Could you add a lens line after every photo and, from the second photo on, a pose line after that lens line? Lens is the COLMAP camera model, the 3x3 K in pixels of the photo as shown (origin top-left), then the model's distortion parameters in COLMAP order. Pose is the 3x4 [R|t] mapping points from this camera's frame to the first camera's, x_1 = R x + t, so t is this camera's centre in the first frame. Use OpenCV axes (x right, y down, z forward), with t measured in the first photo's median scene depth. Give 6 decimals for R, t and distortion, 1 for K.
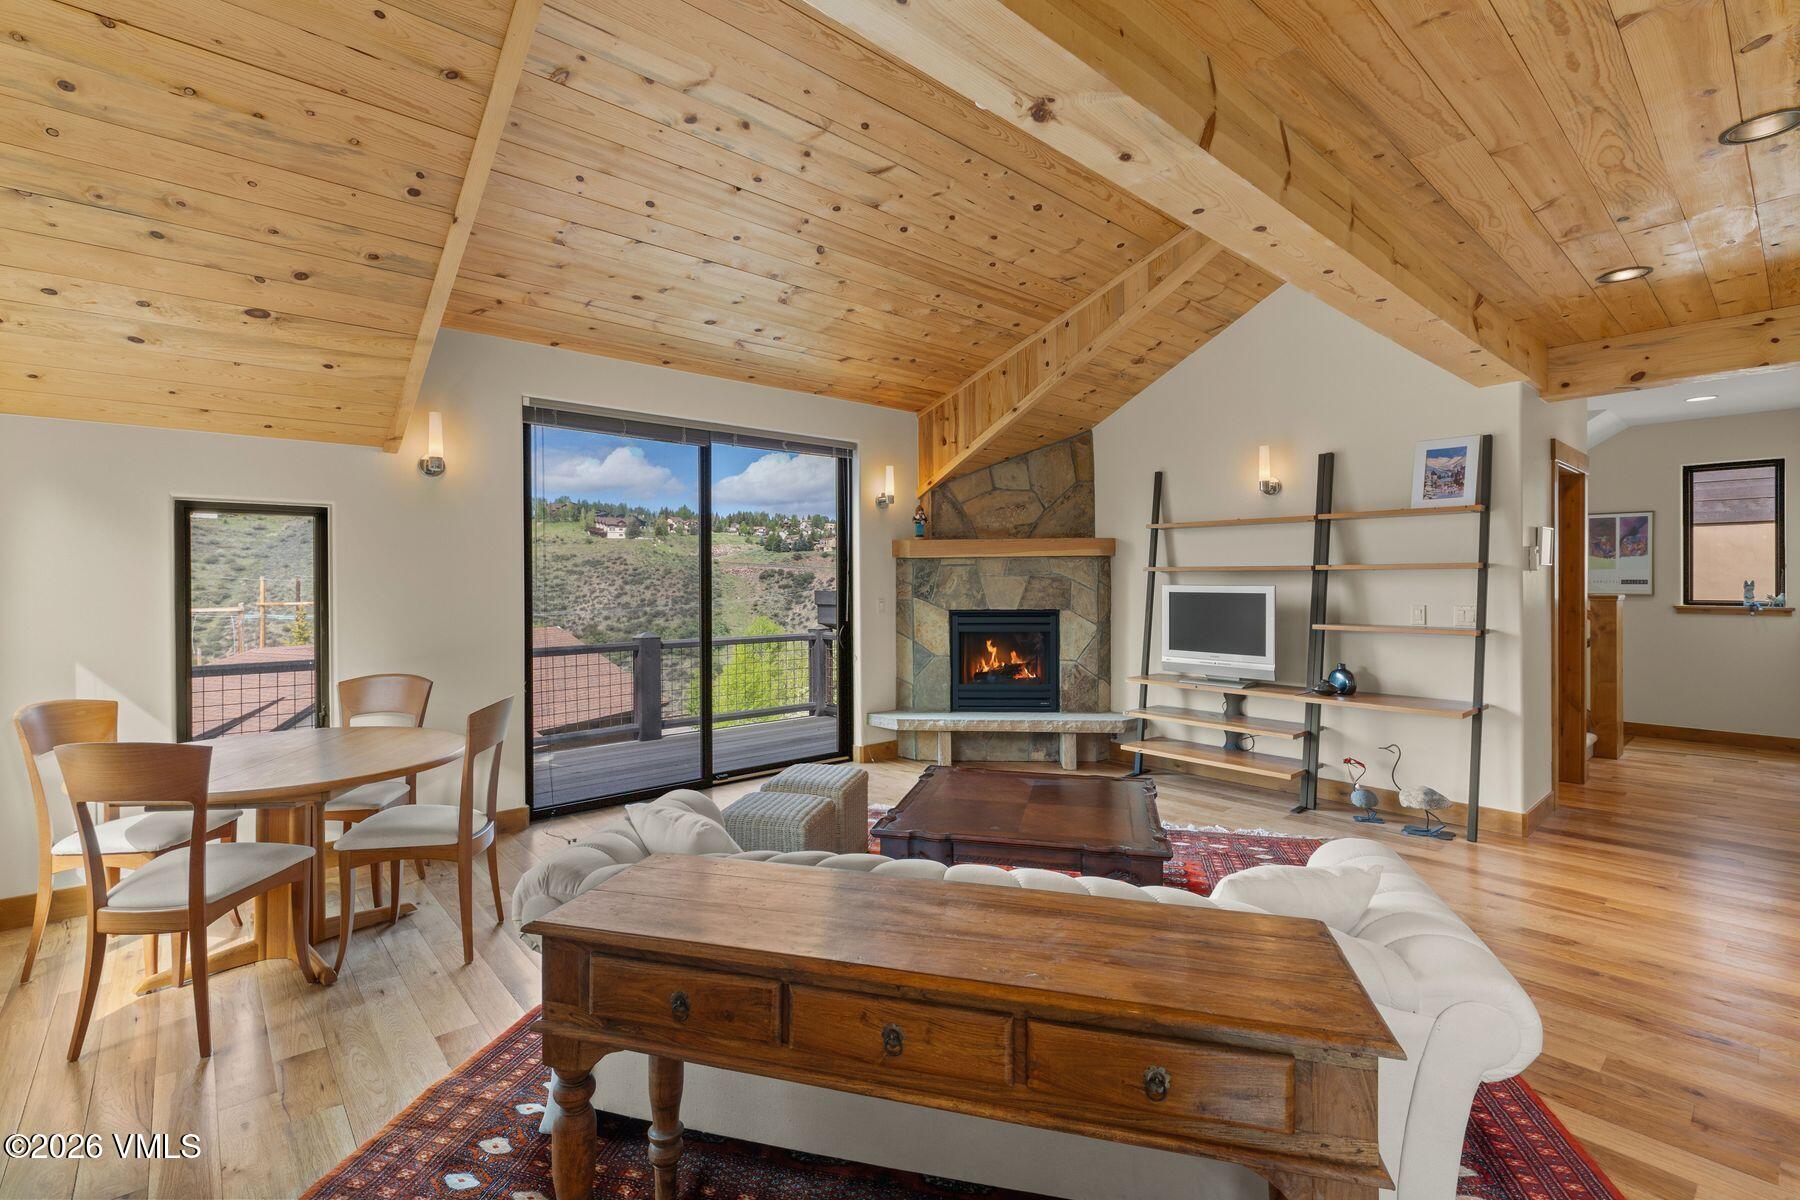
lens RADIAL K [[812.3, 0, 899.0], [0, 812.3, 583.1], [0, 0, 1]] dist [-0.002658, 0.001266]
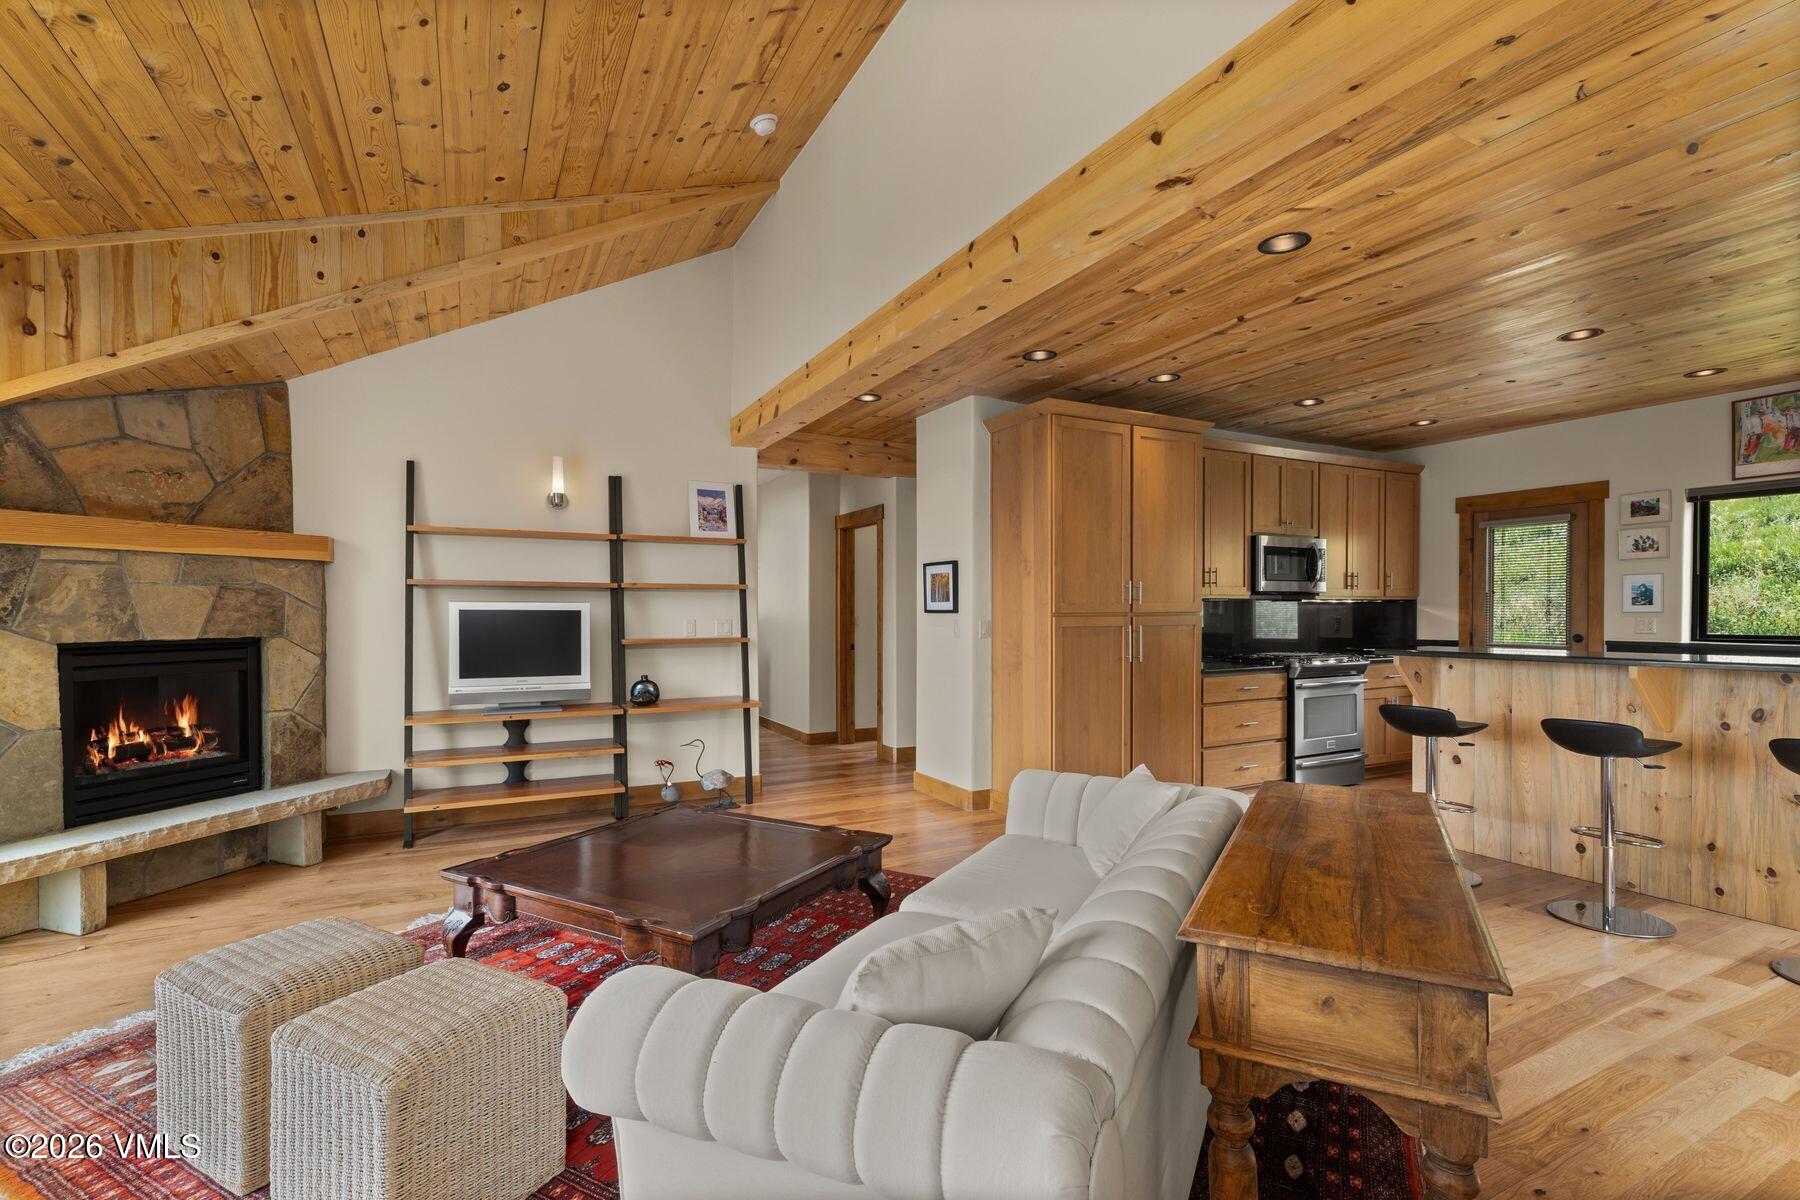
lens RADIAL K [[812.3, 0, 881.5], [0, 812.3, 624.1], [0, 0, 1]] dist [-0.002658, 0.001266]
pose [[0.248565, -0.012209, 0.968538, -0.330386], [0.003288, 0.999925, 0.011761, 0.015703], [-0.968610, 0.000261, 0.248587, 0.337593]]
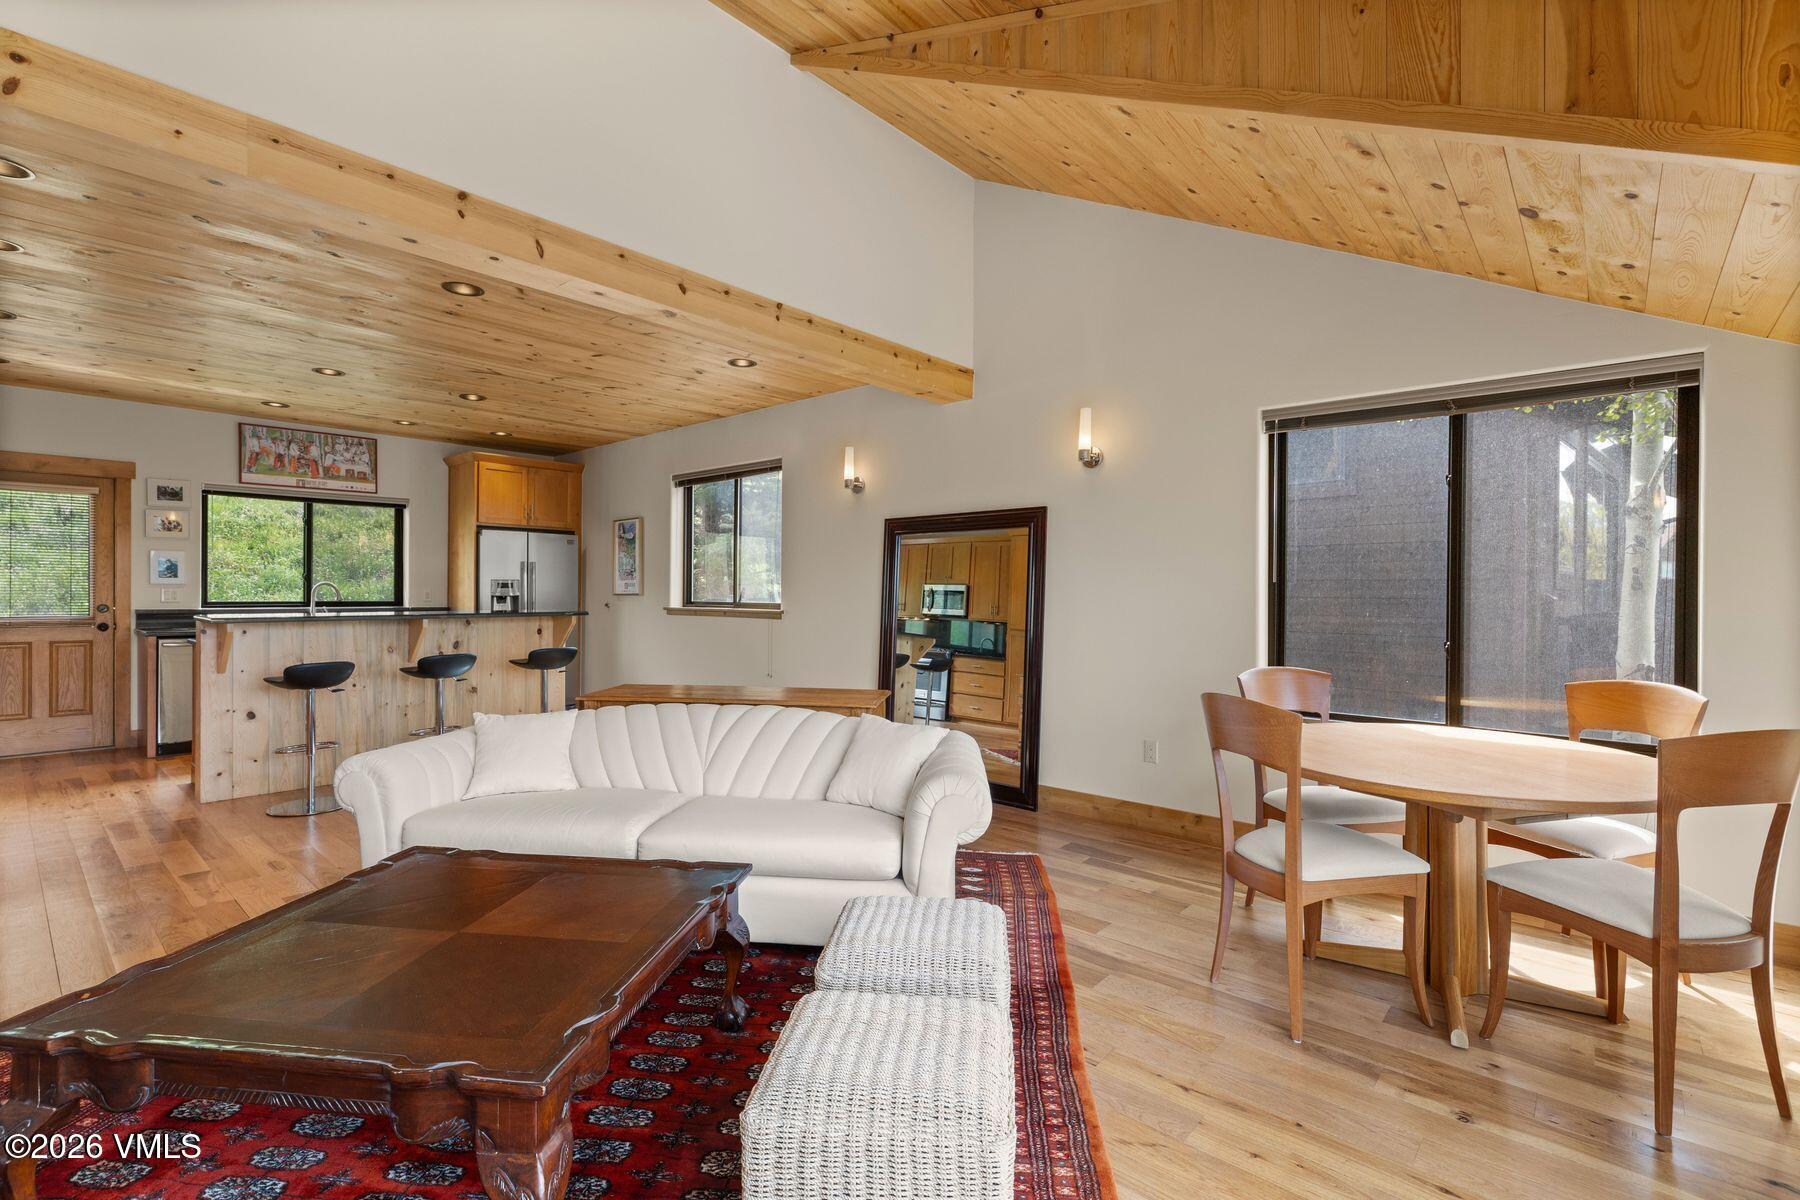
lens RADIAL K [[812.3, 0, 900.6], [0, 812.3, 598.6], [0, 0, 1]] dist [-0.002658, 0.001266]
pose [[-0.992188, -0.003150, -0.124715, -0.050018], [-0.004059, 0.999967, 0.007035, 0.023668], [0.124689, 0.007487, -0.992168, 0.879300]]
